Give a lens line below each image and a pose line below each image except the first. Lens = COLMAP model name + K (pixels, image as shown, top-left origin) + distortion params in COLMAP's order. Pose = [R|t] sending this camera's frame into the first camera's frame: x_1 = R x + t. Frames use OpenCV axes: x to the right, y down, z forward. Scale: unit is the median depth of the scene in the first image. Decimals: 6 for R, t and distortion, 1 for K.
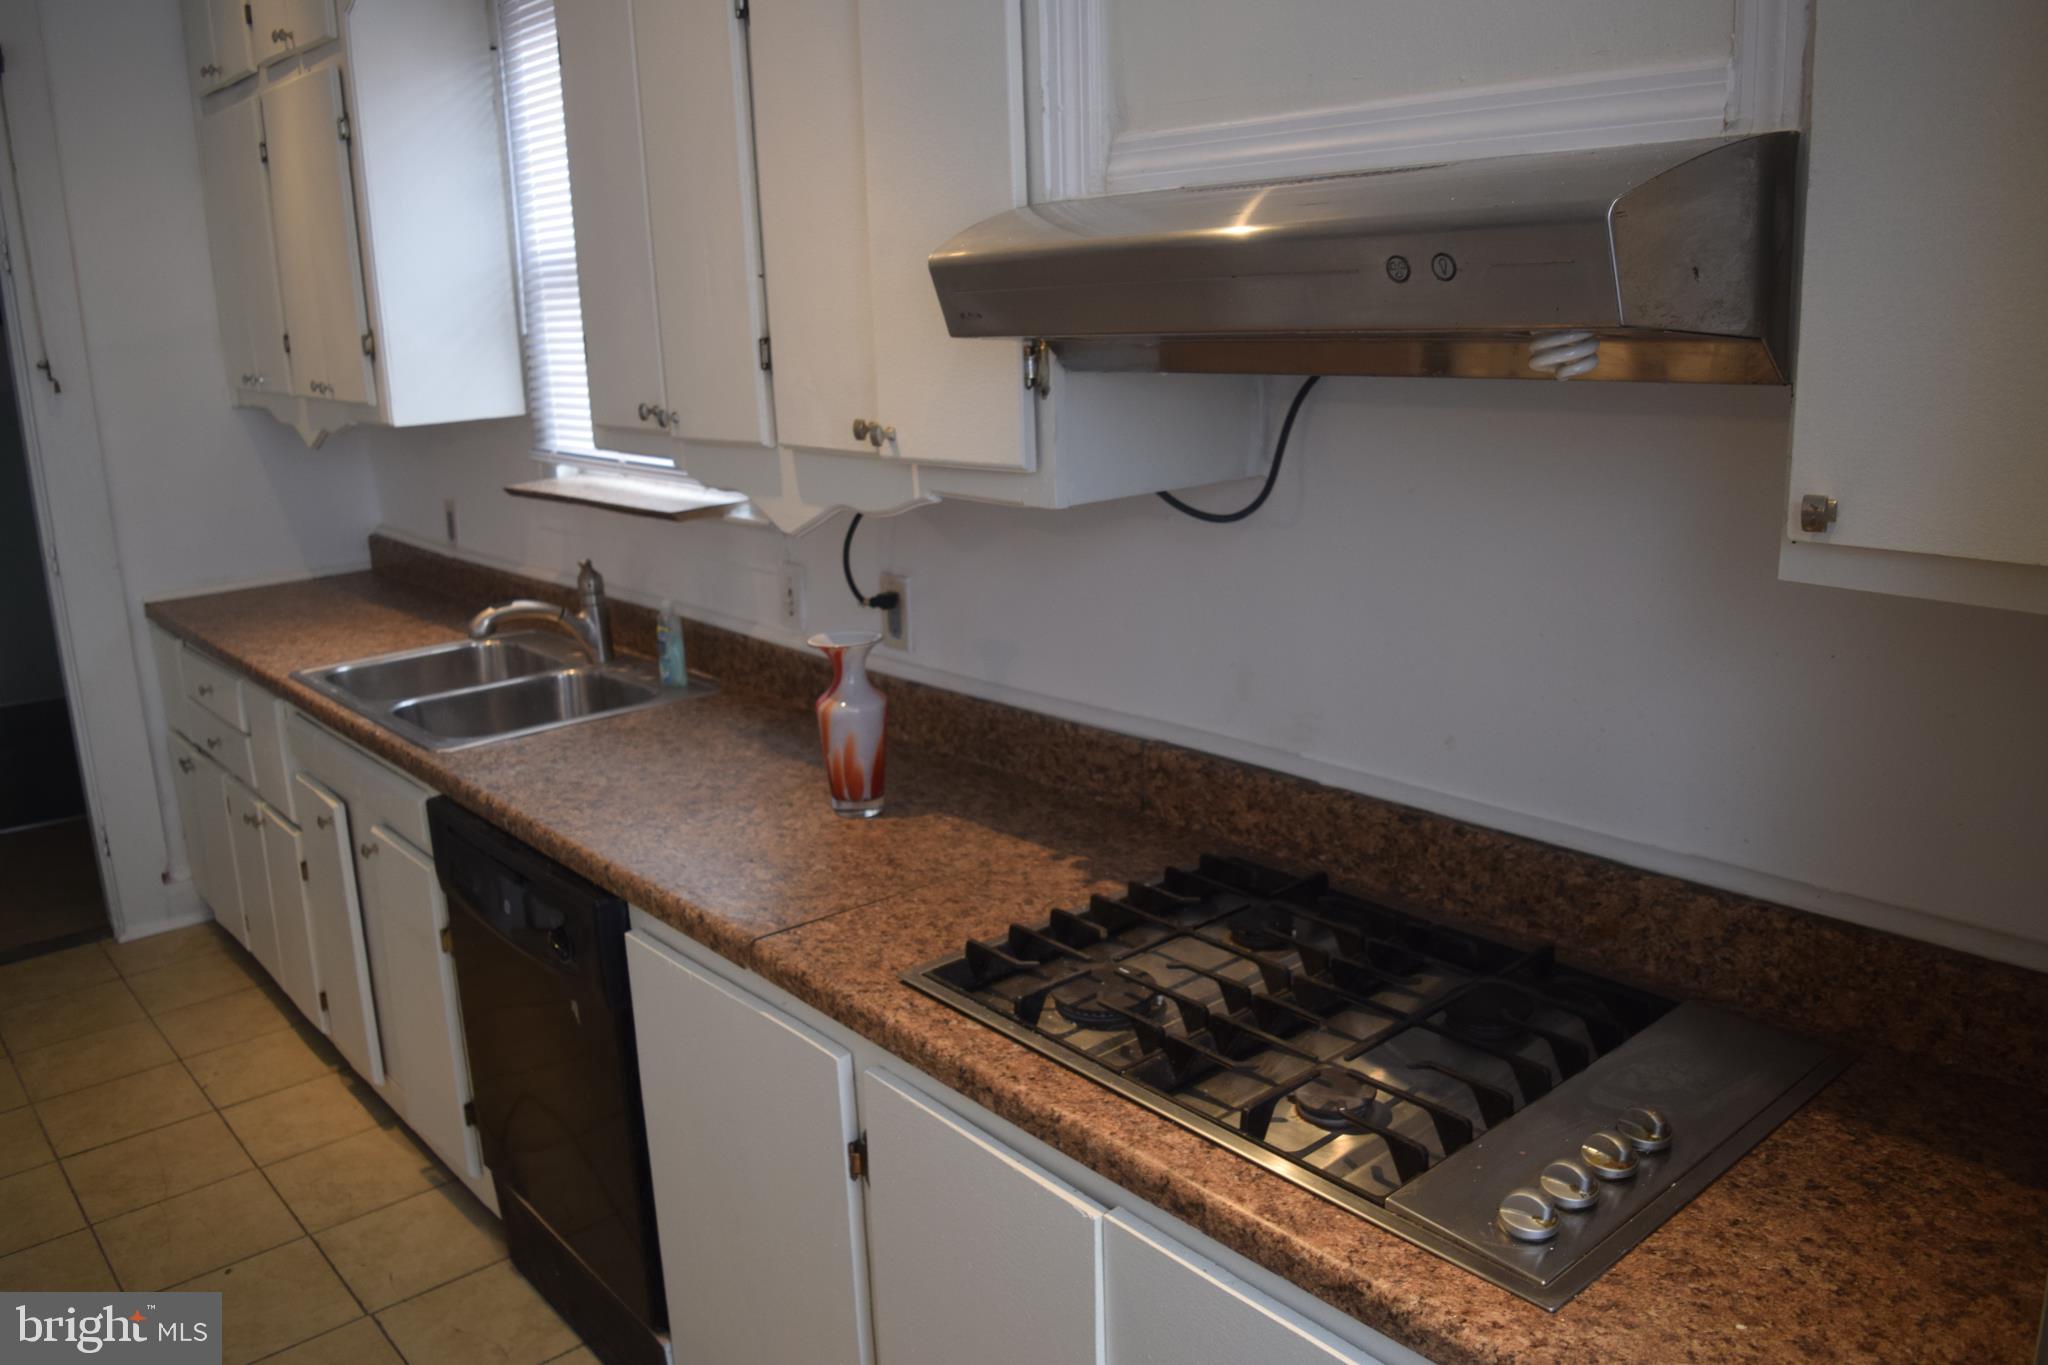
lens RADIAL K [[1609.9, 0, 1024.0], [0, 1609.9, 682.5], [0, 0, 1]] dist [-0.091647, 0.017929]
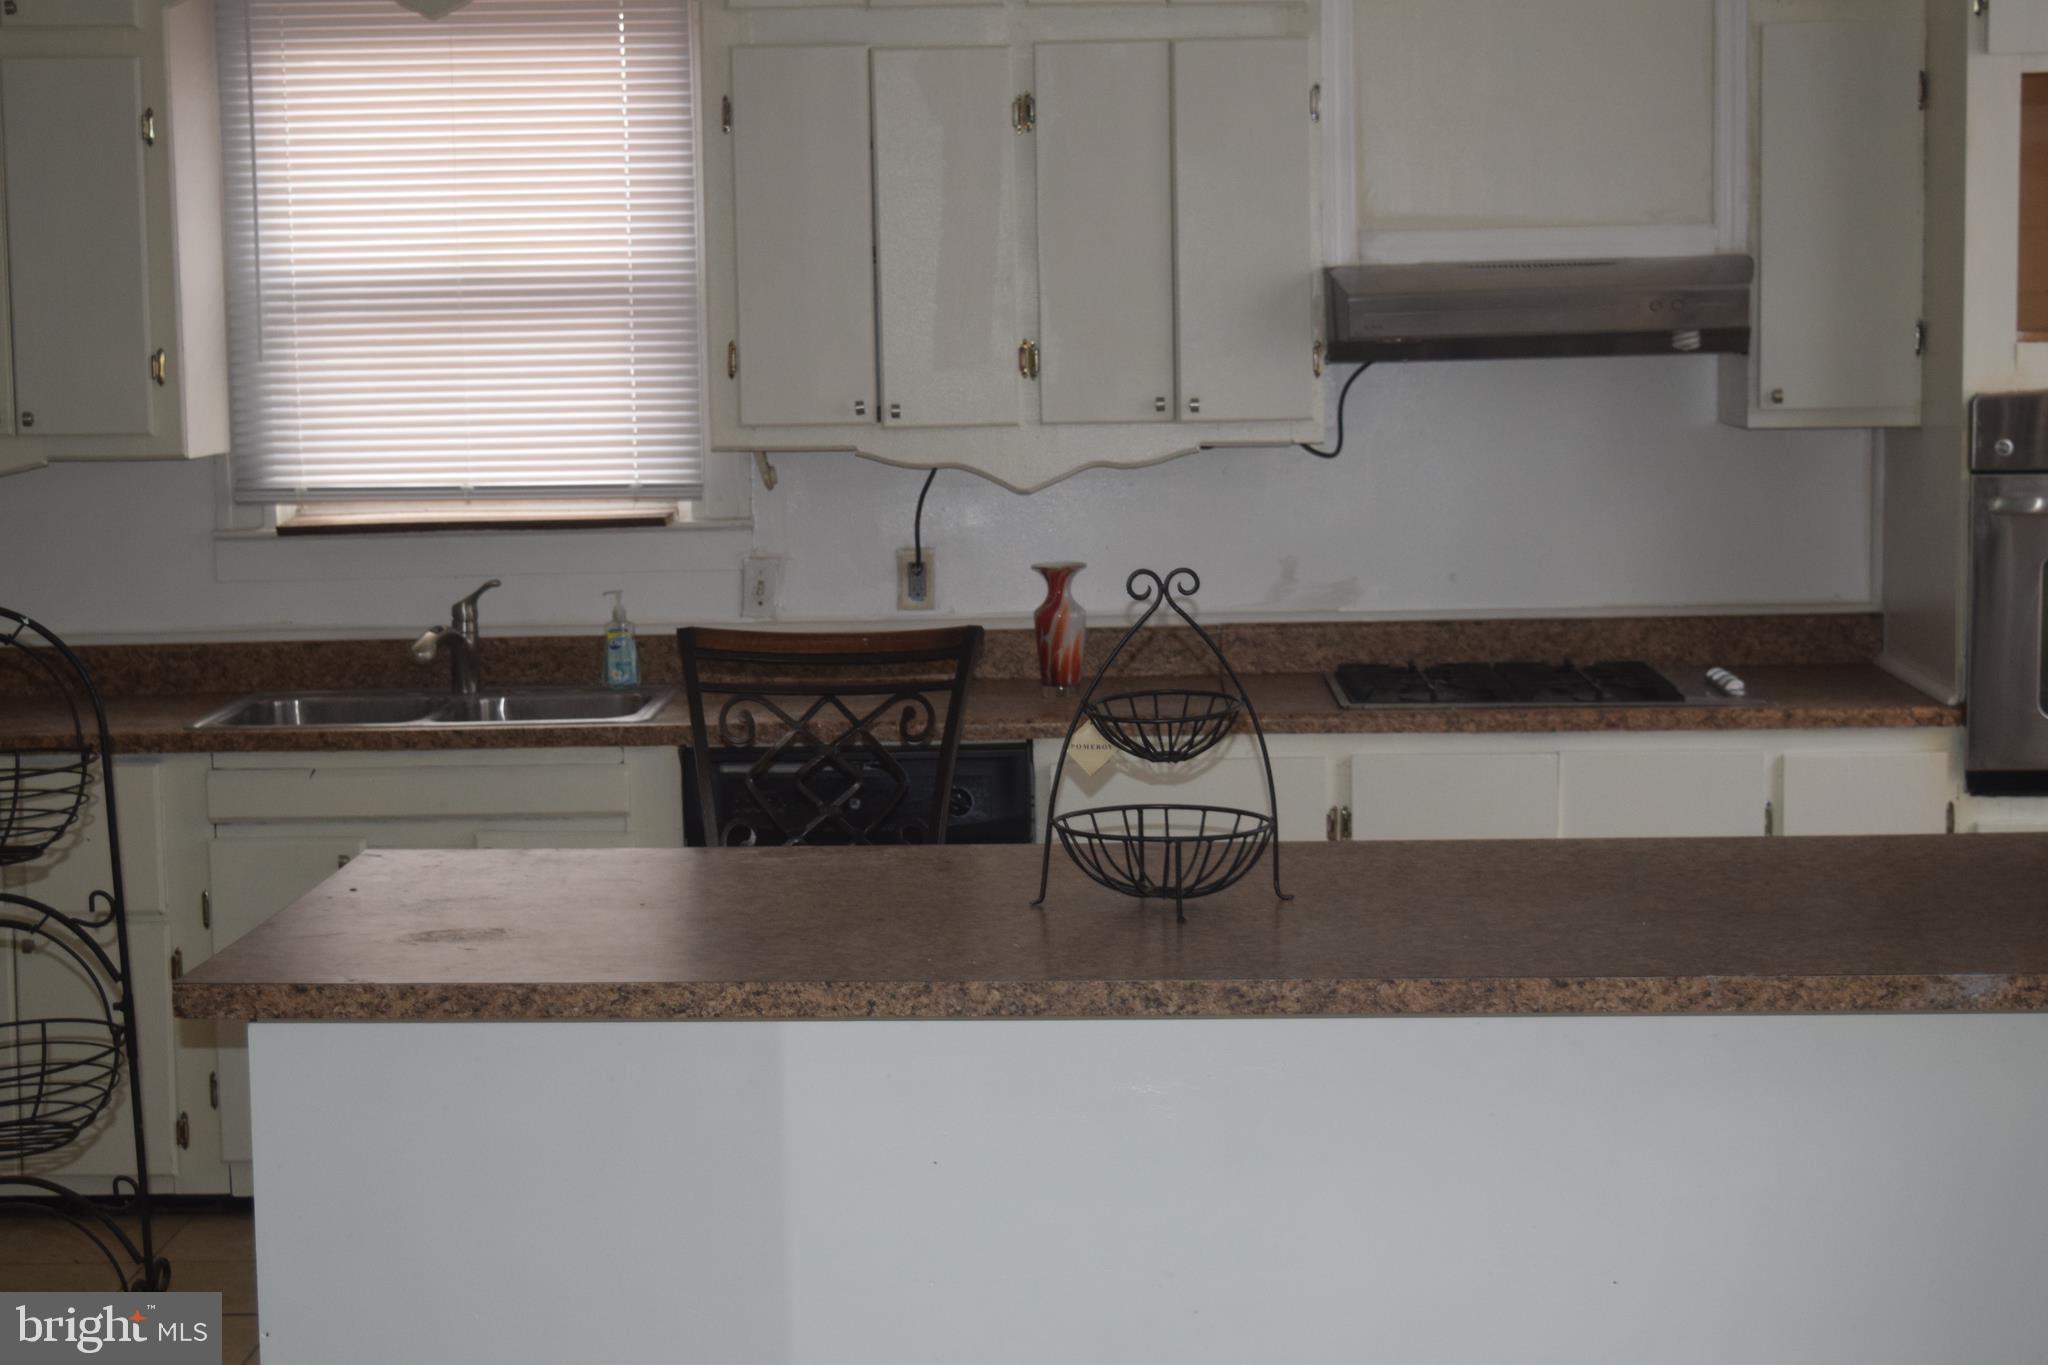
lens RADIAL K [[3375.1, 0, 1024.0], [0, 3375.1, 682.5], [0, 0, 1]] dist [-0.003881, 0.077915]
pose [[0.660956, -0.054675, 0.748430, -3.020882], [0.174052, 0.981315, -0.082021, 0.399439], [-0.729961, 0.184478, 0.658122, -1.131897]]
